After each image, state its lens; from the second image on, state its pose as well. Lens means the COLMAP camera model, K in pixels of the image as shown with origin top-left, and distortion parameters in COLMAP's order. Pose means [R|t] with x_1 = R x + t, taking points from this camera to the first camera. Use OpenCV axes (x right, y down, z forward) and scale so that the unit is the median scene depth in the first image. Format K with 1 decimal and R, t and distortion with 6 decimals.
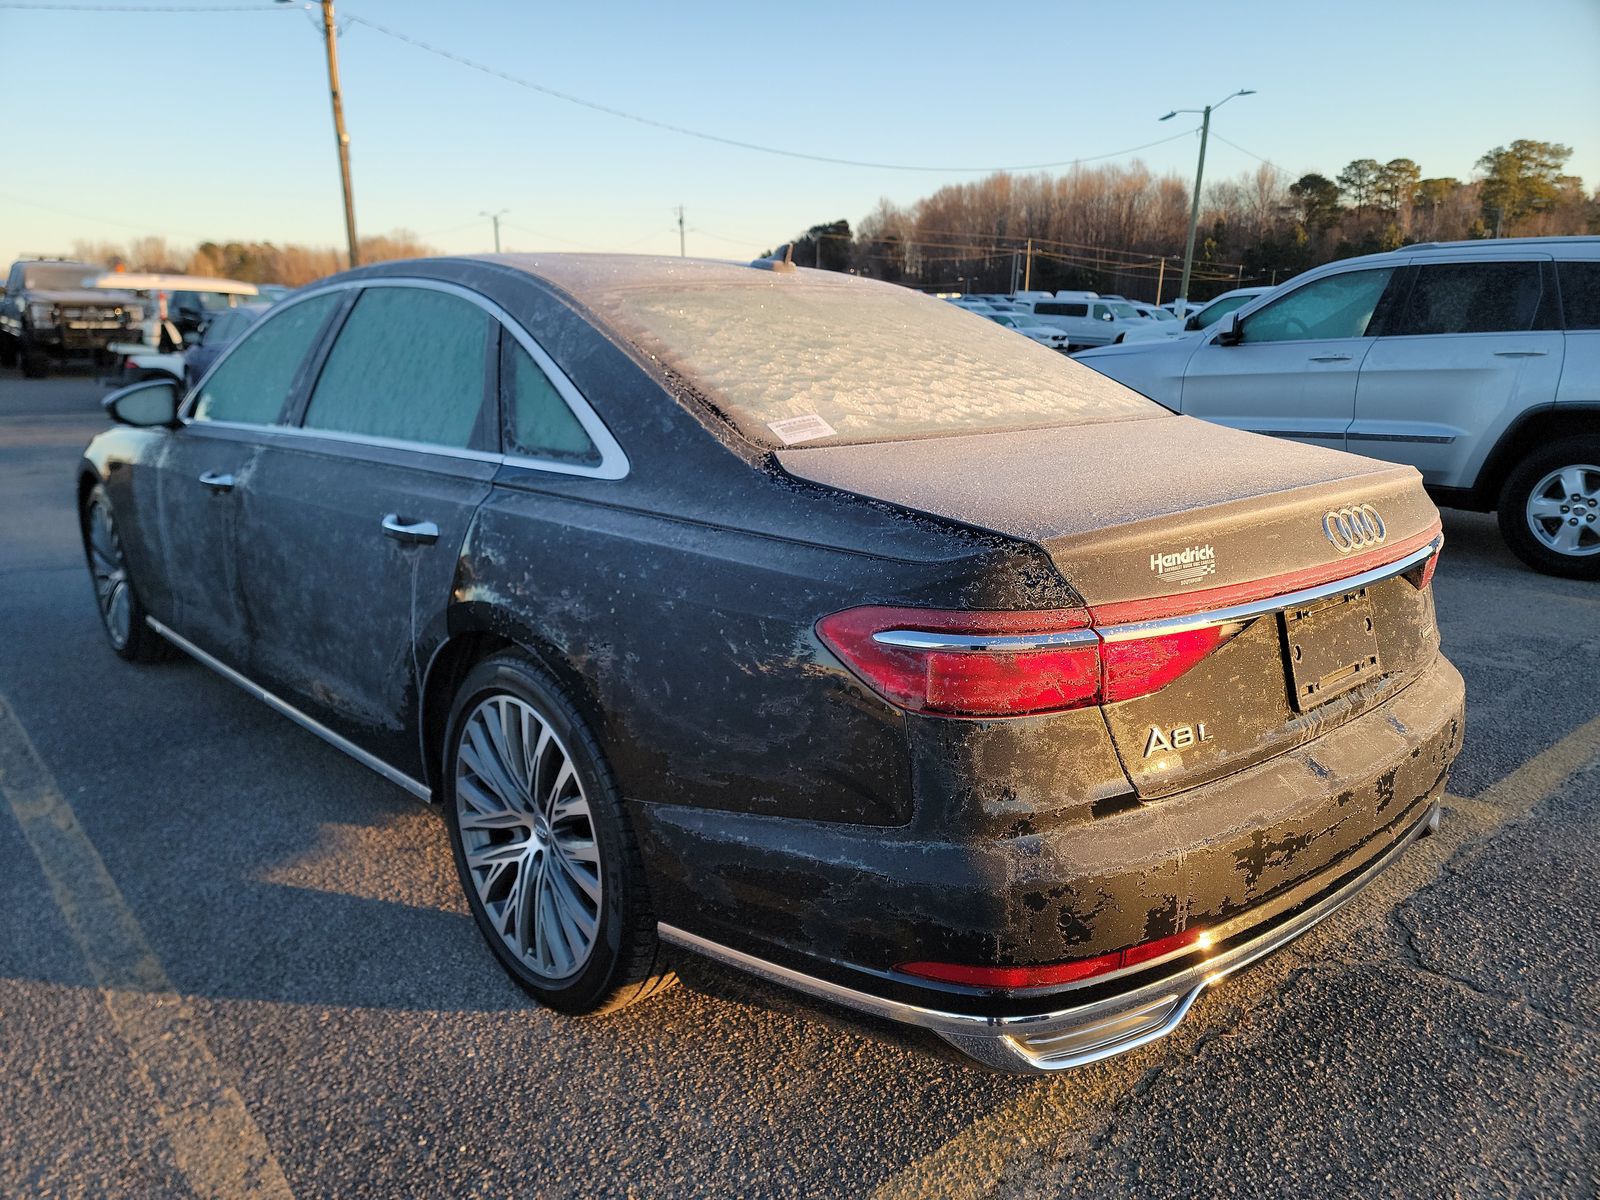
lens RADIAL K [[1117.5, 0, 790.4], [0, 1117.5, 608.8], [0, 0, 1]] dist [0.049361, -0.010869]
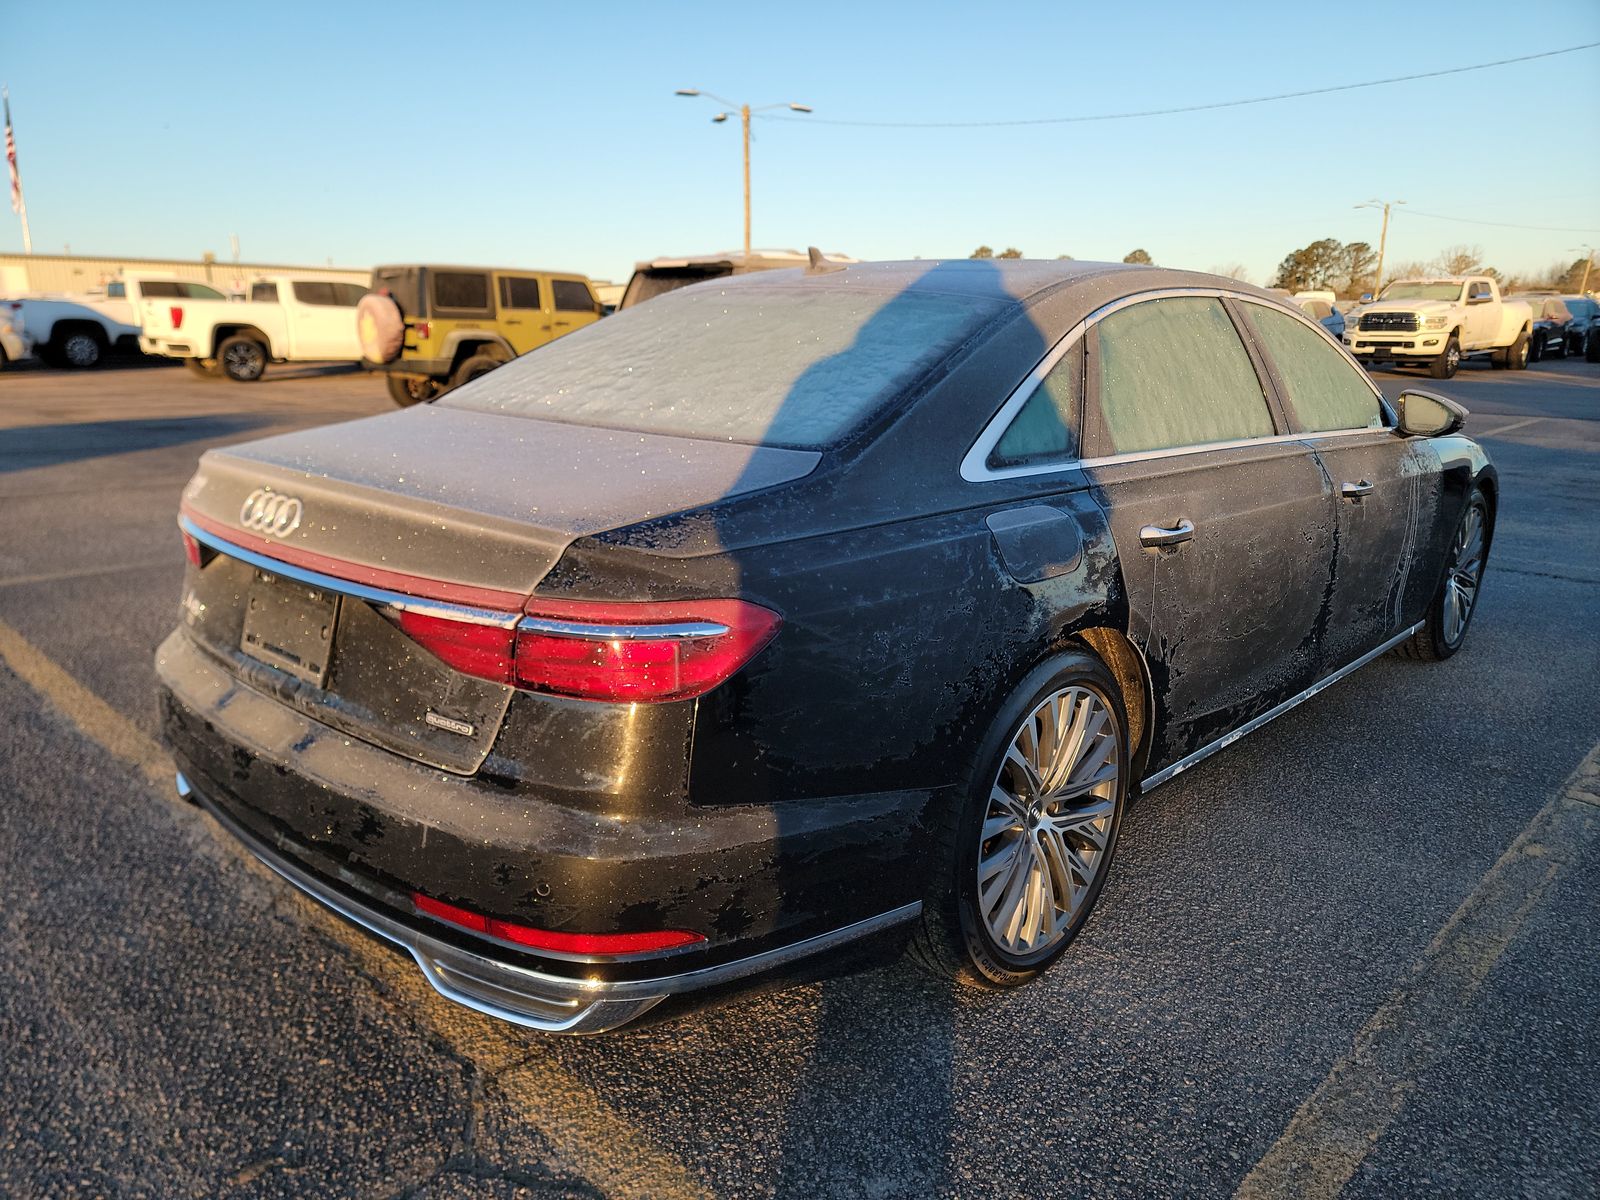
lens RADIAL K [[1117.5, 0, 807.5], [0, 1117.5, 606.0], [0, 0, 1]] dist [0.049361, -0.010869]
pose [[0.091766, 0.242015, -0.965923, 1.785037], [-0.251641, 0.944168, 0.212658, -0.382974], [0.963460, 0.223552, 0.147543, 1.519352]]
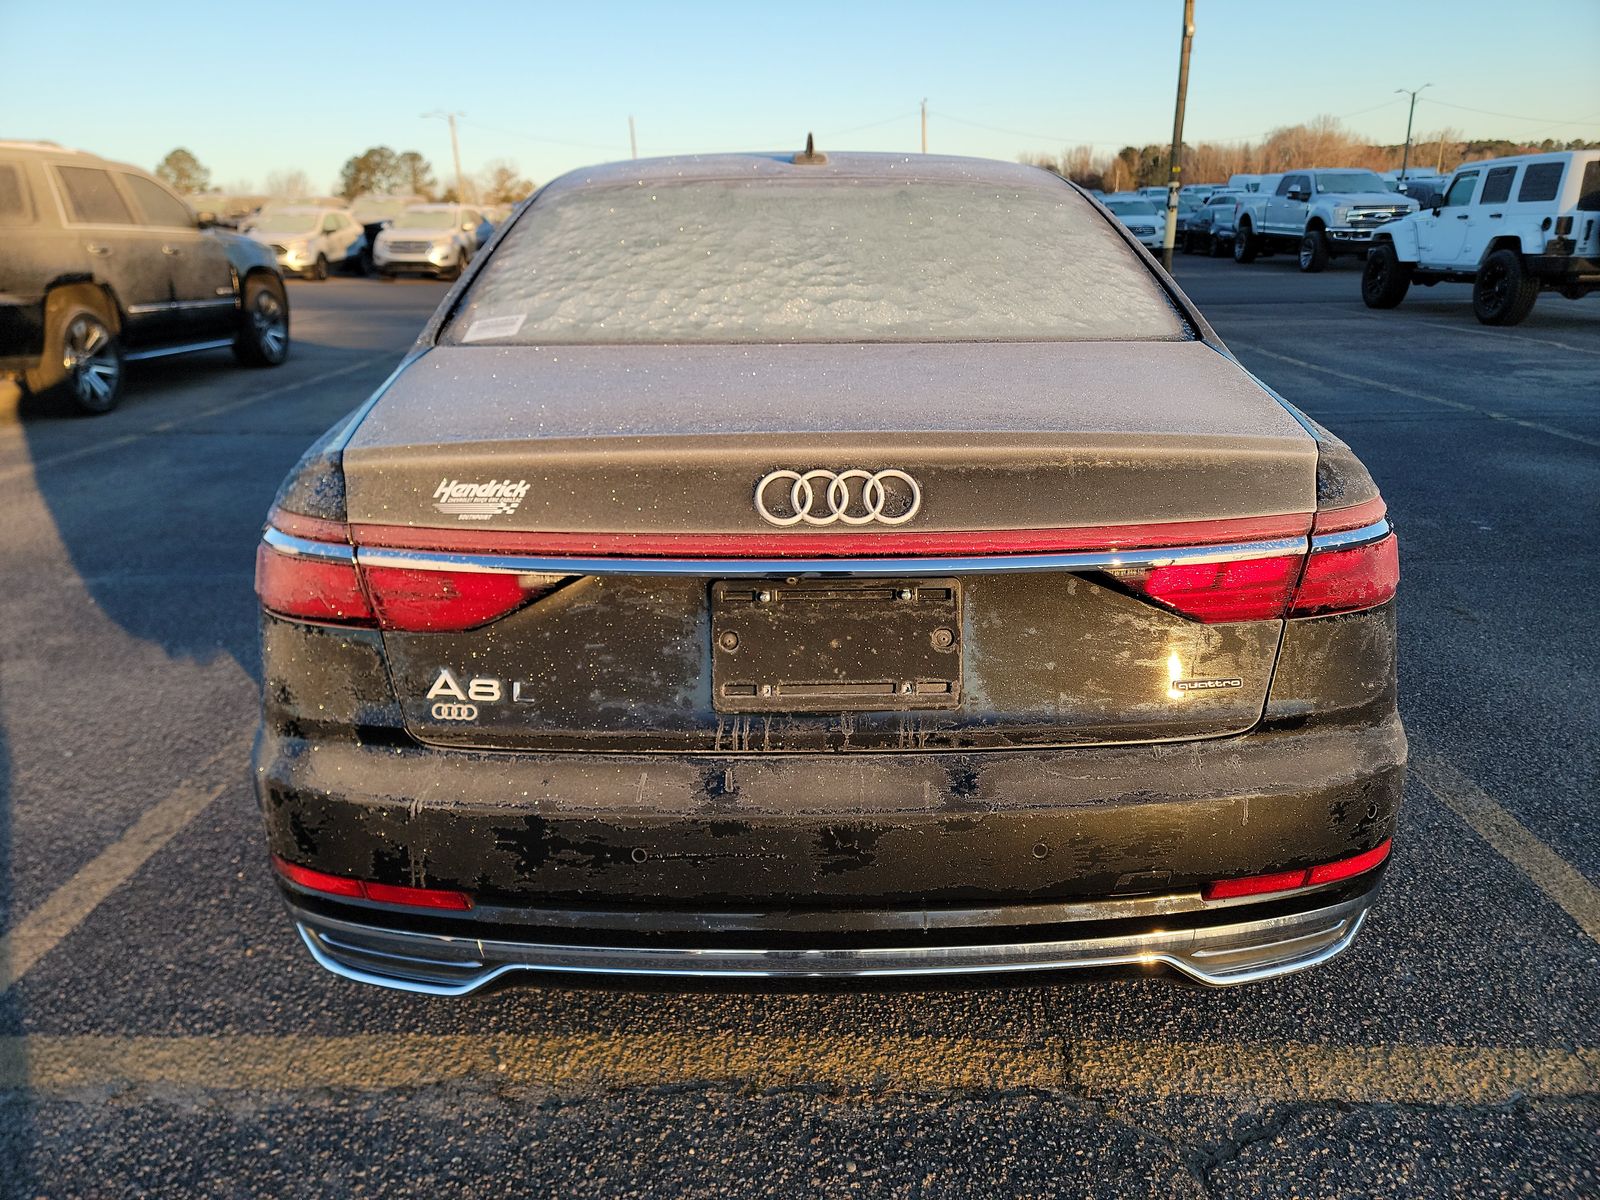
lens RADIAL K [[1117.5, 0, 797.7], [0, 1117.5, 589.9], [0, 0, 1]] dist [0.049361, -0.010869]
pose [[0.750230, 0.189505, -0.633438, 1.081783], [-0.146426, 0.981877, 0.120323, -0.108264], [0.644760, 0.002482, 0.764381, 0.471383]]
